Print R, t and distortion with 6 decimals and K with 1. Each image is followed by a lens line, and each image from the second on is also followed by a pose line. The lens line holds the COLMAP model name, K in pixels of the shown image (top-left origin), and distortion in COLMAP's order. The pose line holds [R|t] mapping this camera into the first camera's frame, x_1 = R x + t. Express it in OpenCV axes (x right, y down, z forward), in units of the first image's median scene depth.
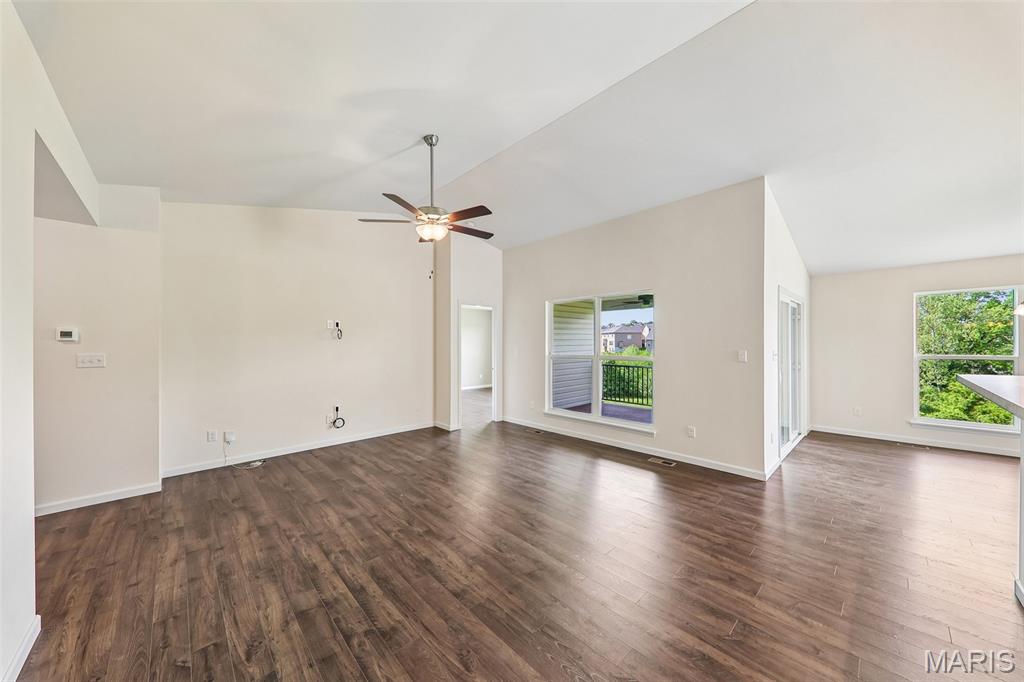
lens RADIAL K [[355.5, 0, 517.1], [0, 355.5, 338.6], [0, 0, 1]] dist [0.004643, -0.000116]
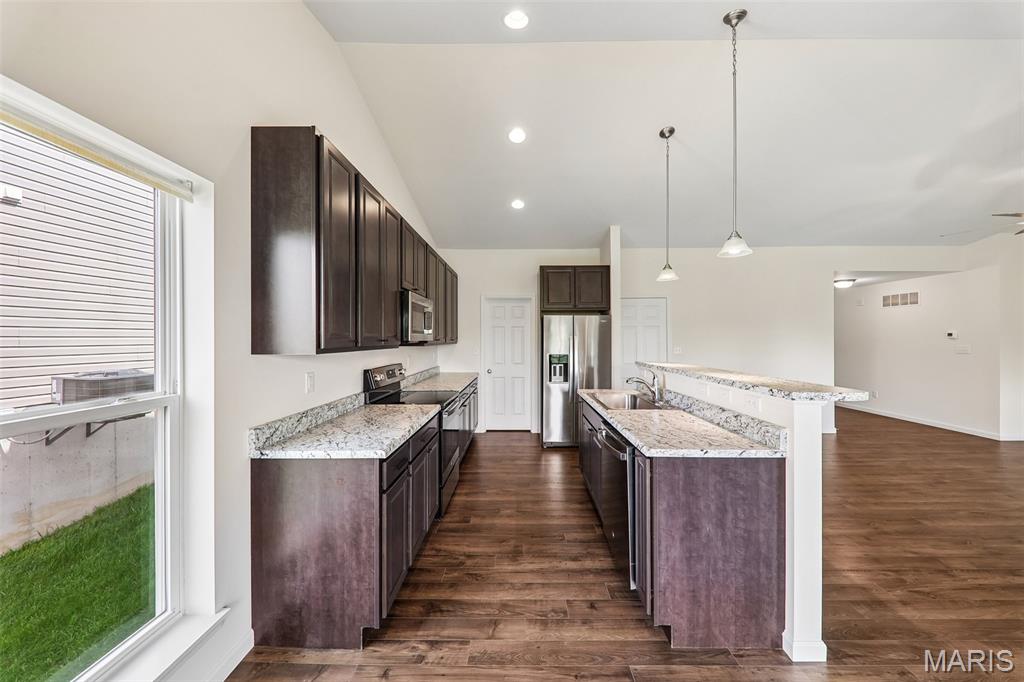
lens RADIAL K [[355.7, 0, 511.4], [0, 355.7, 340.0], [0, 0, 1]] dist [0.002434, -0.000216]
pose [[-0.707970, 0.009030, -0.706185, 1.690483], [0.015355, 0.999879, -0.002608, -0.014409], [0.706075, -0.012689, -0.708023, 0.737797]]
